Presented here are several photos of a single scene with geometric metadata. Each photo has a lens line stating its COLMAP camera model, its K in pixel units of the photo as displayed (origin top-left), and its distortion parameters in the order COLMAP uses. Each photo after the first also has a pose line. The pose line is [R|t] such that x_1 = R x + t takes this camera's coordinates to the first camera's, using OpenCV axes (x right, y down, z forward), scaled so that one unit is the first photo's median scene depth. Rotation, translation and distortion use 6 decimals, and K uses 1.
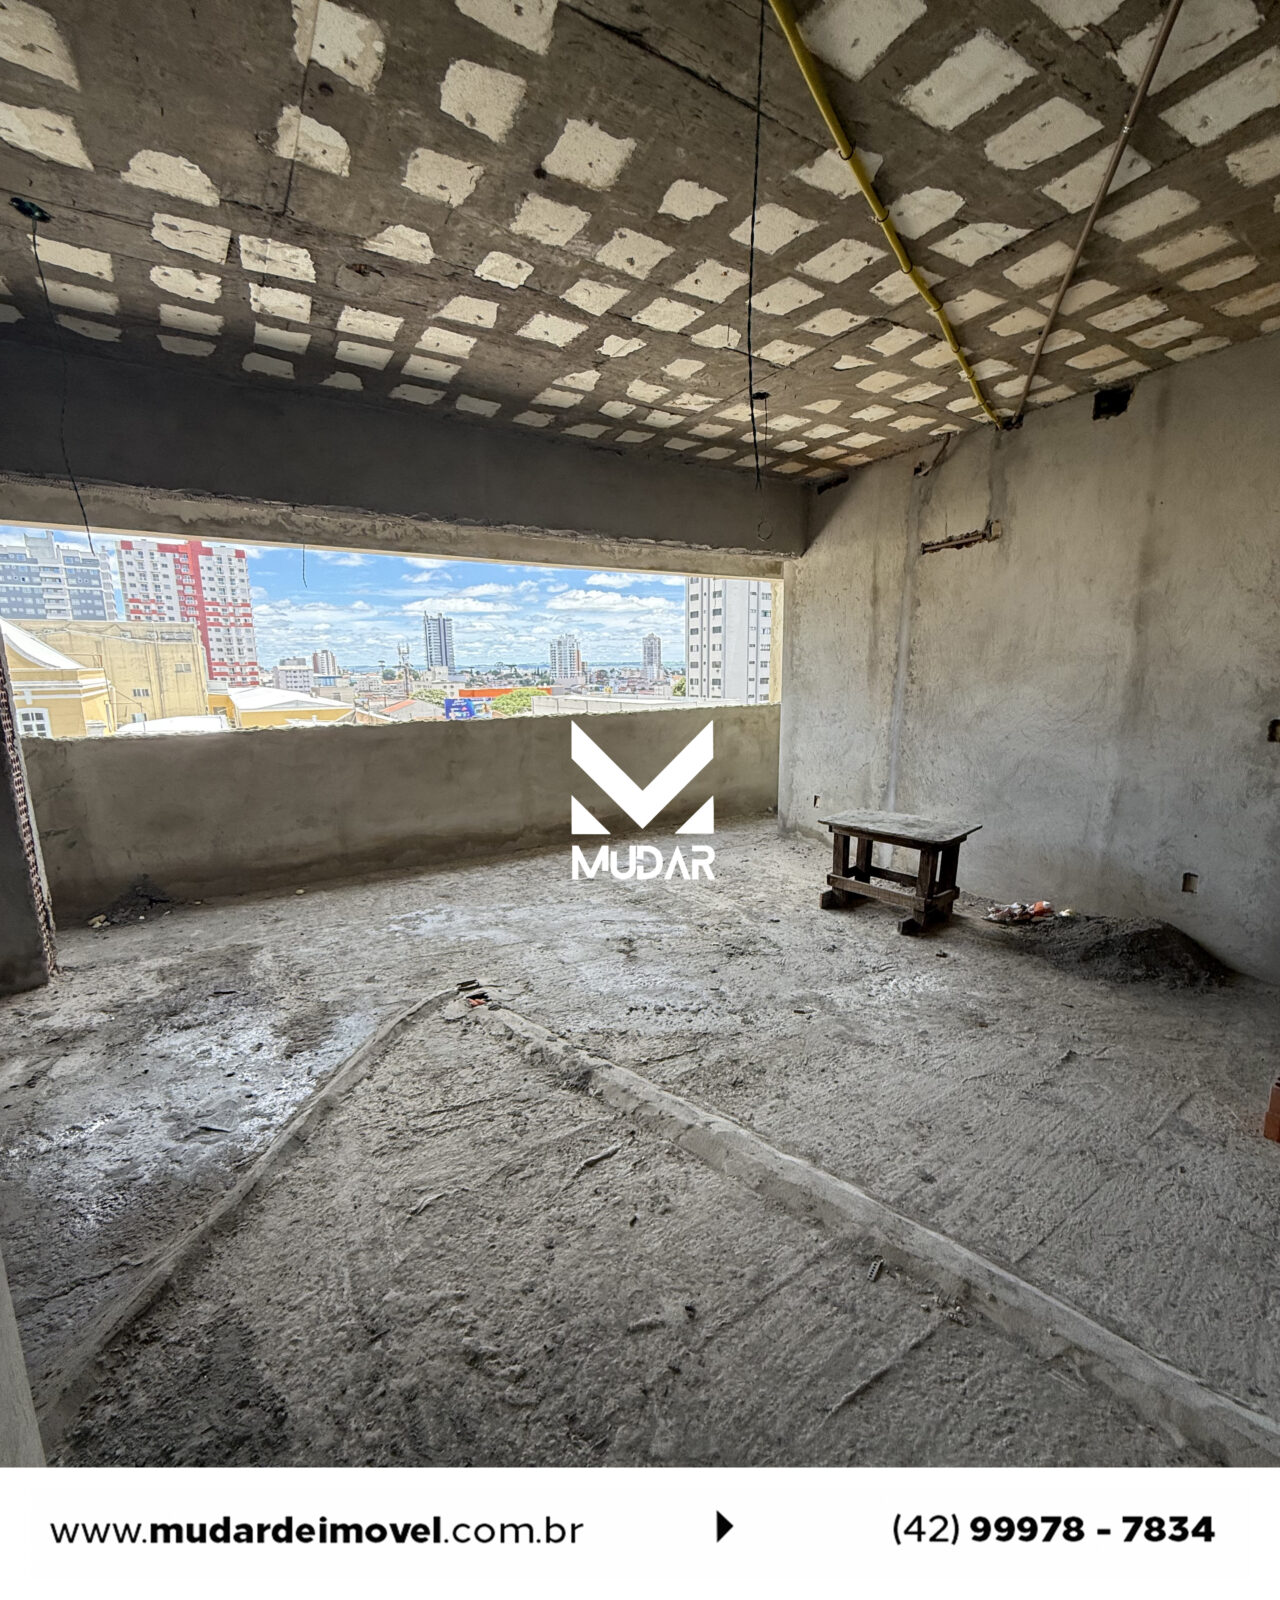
lens RADIAL K [[676.6, 0, 645.3], [0, 676.6, 794.2], [0, 0, 1]] dist [0.000259, -0.000121]
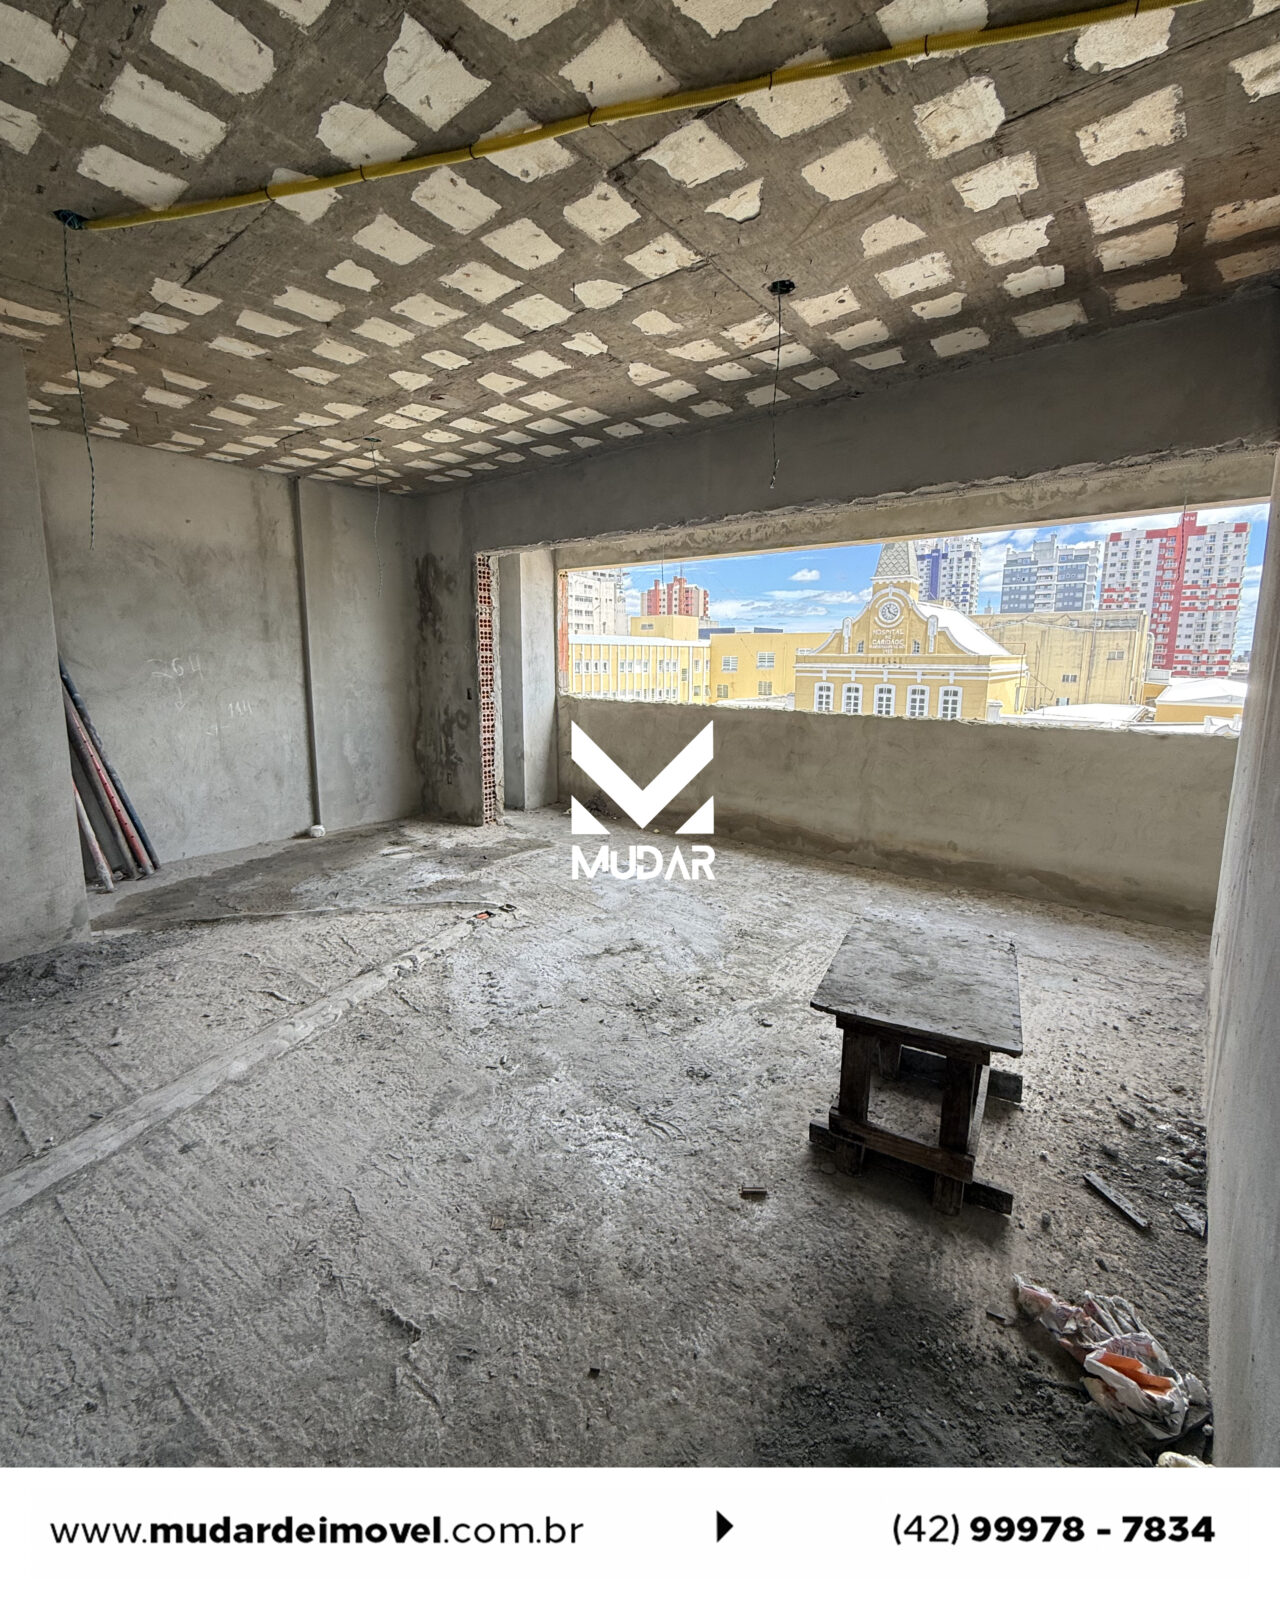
lens RADIAL K [[681.4, 0, 645.0], [0, 681.4, 759.8], [0, 0, 1]] dist [-0.000424, 0.000092]
pose [[0.328271, 0.153971, -0.931950, 0.813082], [-0.183766, 0.978184, 0.096880, -0.132861], [0.926536, 0.139458, 0.349404, 0.637030]]
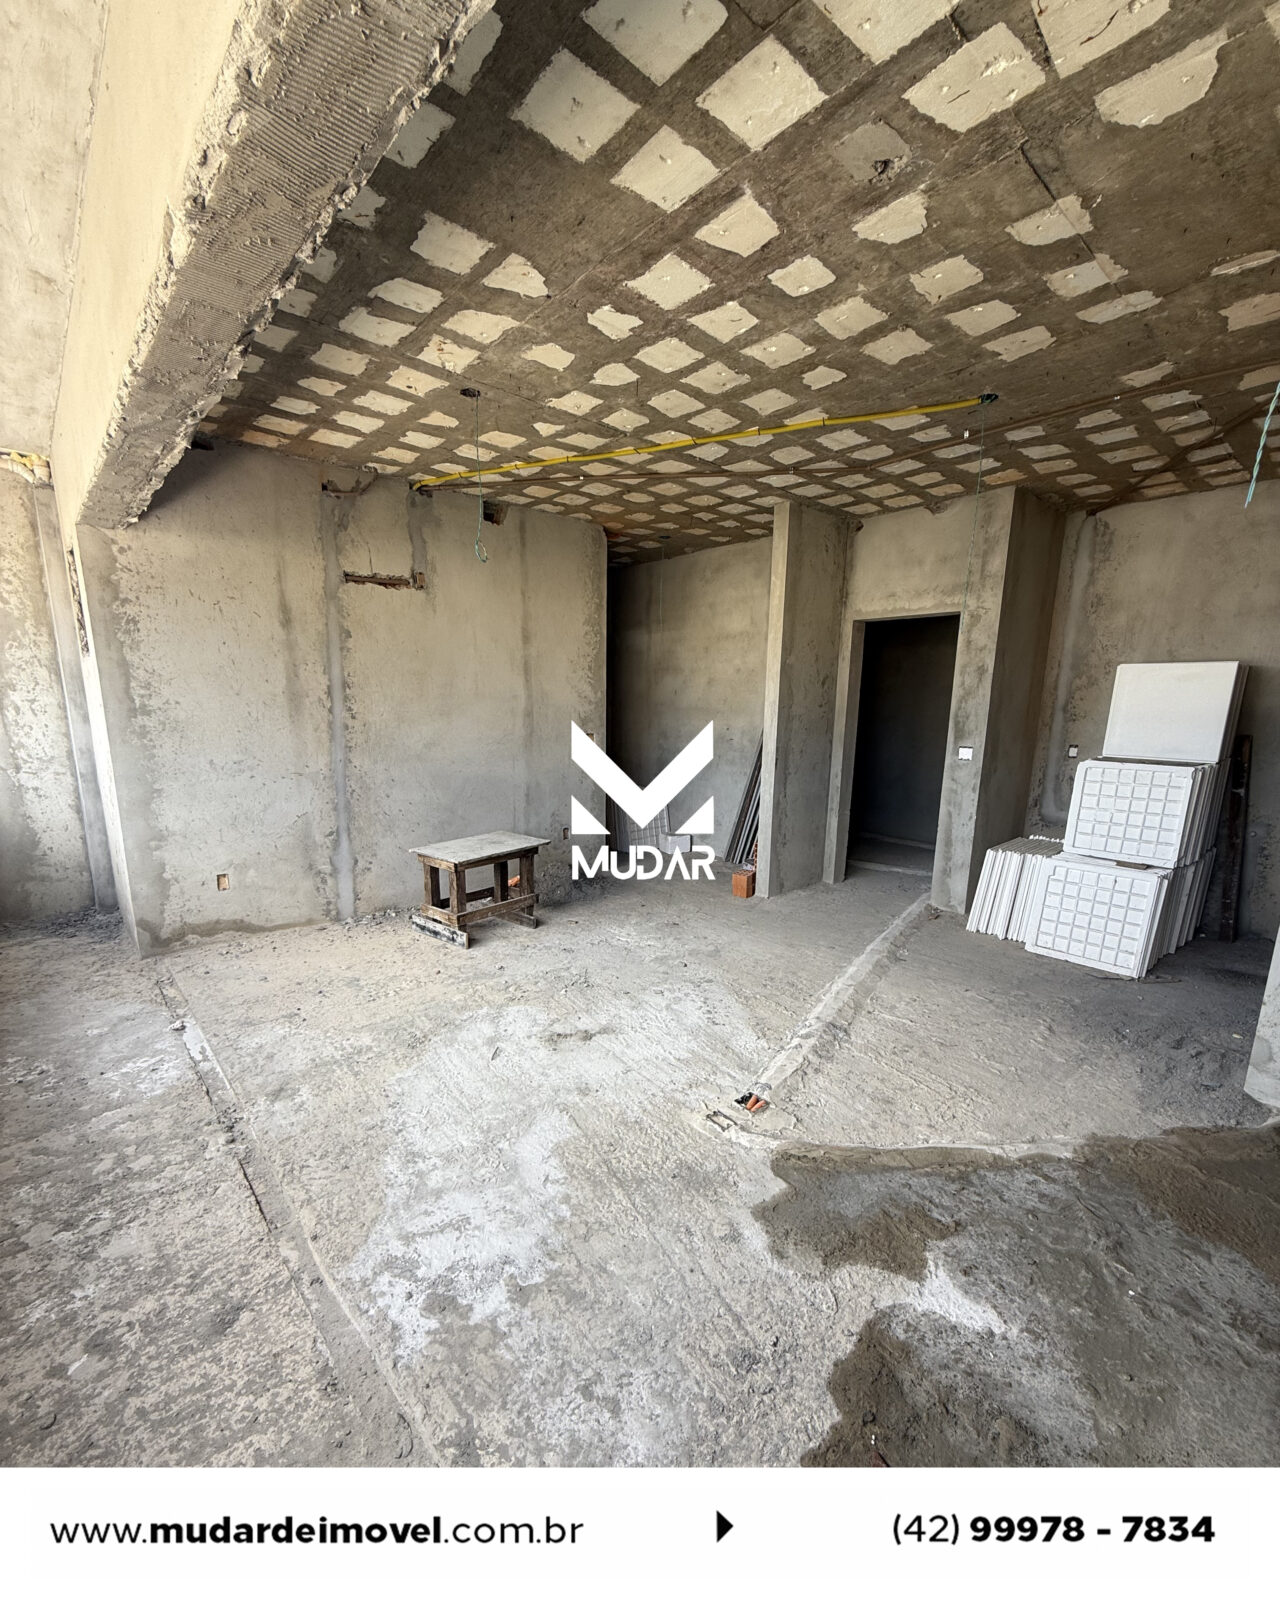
lens RADIAL K [[674.2, 0, 639.9], [0, 674.2, 846.9], [0, 0, 1]] dist [0.000076, -0.000011]
pose [[-0.169036, -0.199325, 0.965244, -0.777568], [0.170205, 0.958720, 0.227784, -0.171497], [-0.970802, 0.202793, -0.128132, 0.949033]]
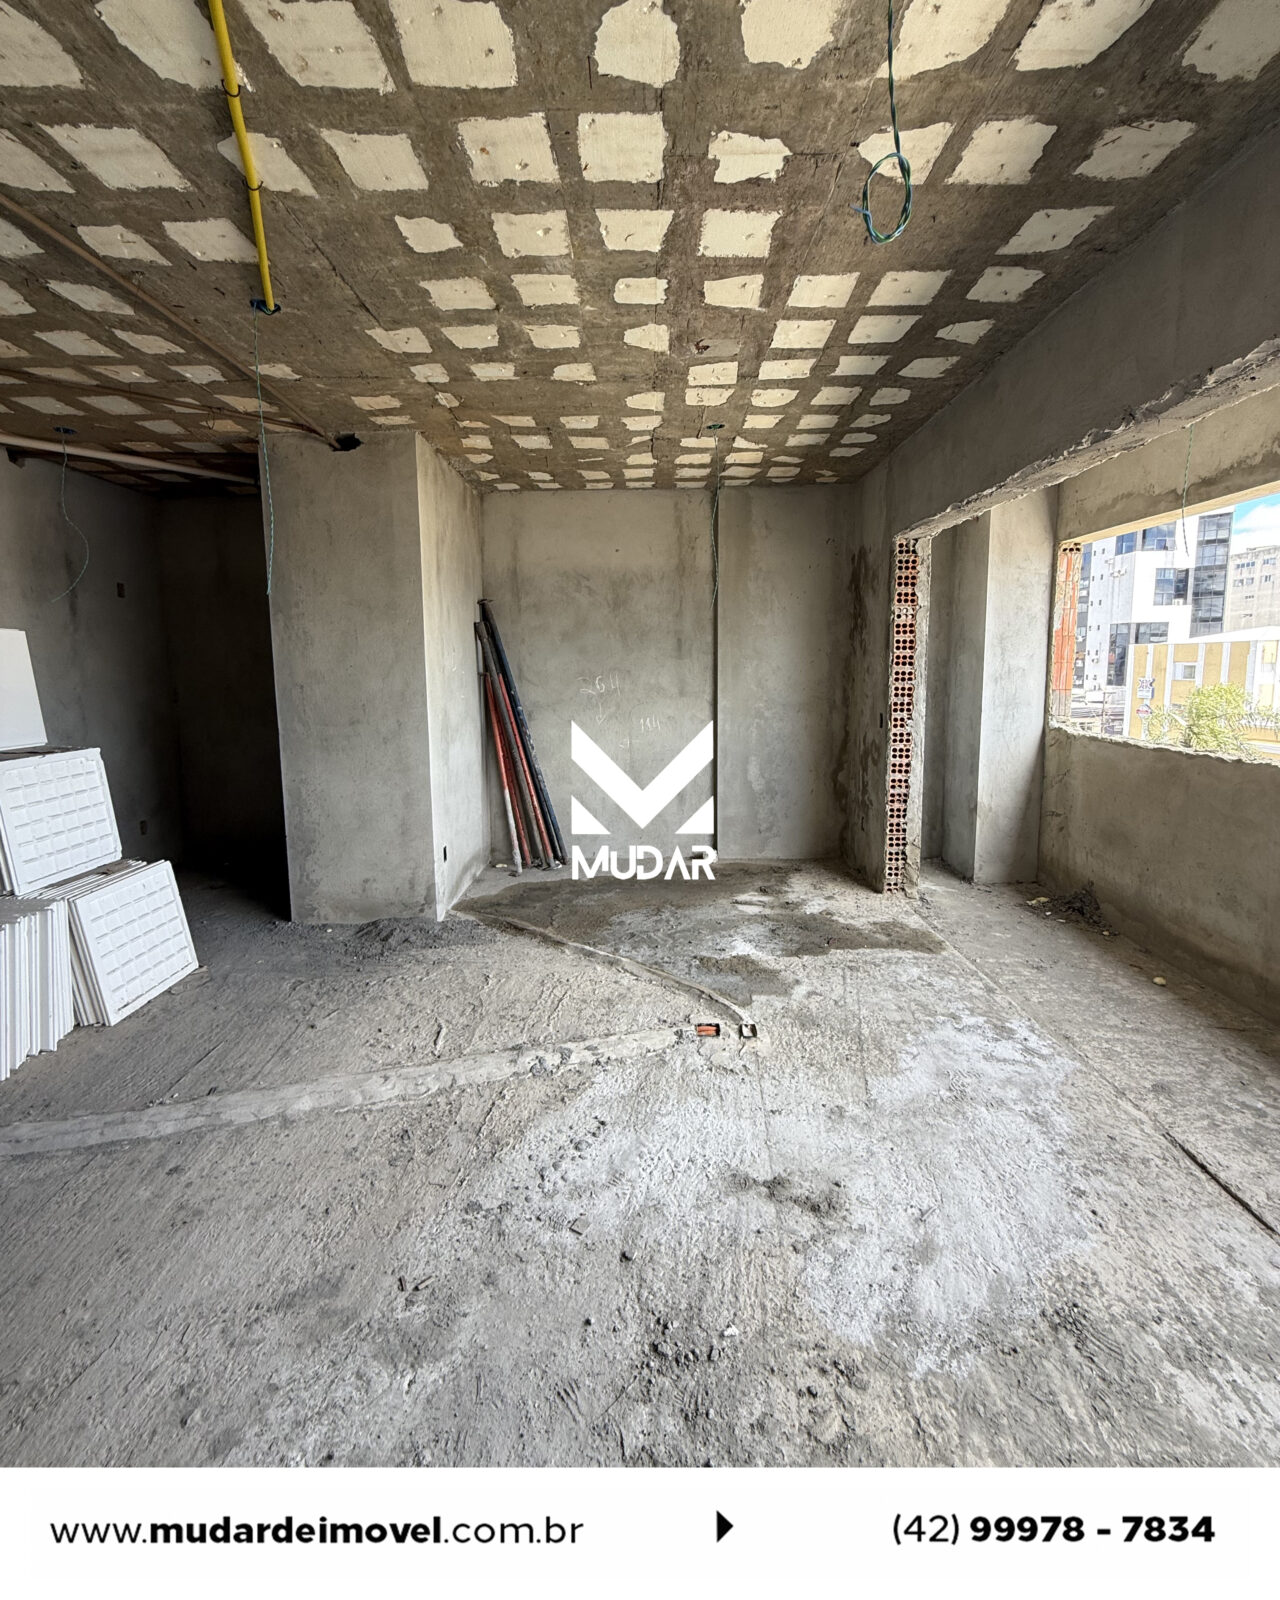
lens RADIAL K [[680.5, 0, 640.3], [0, 680.5, 740.9], [0, 0, 1]] dist [-0.000861, -0.000167]
pose [[-0.542411, 0.111128, -0.832731, 0.442919], [-0.139564, 0.965520, 0.219755, -0.225535], [0.828440, 0.235417, -0.508199, 1.055115]]
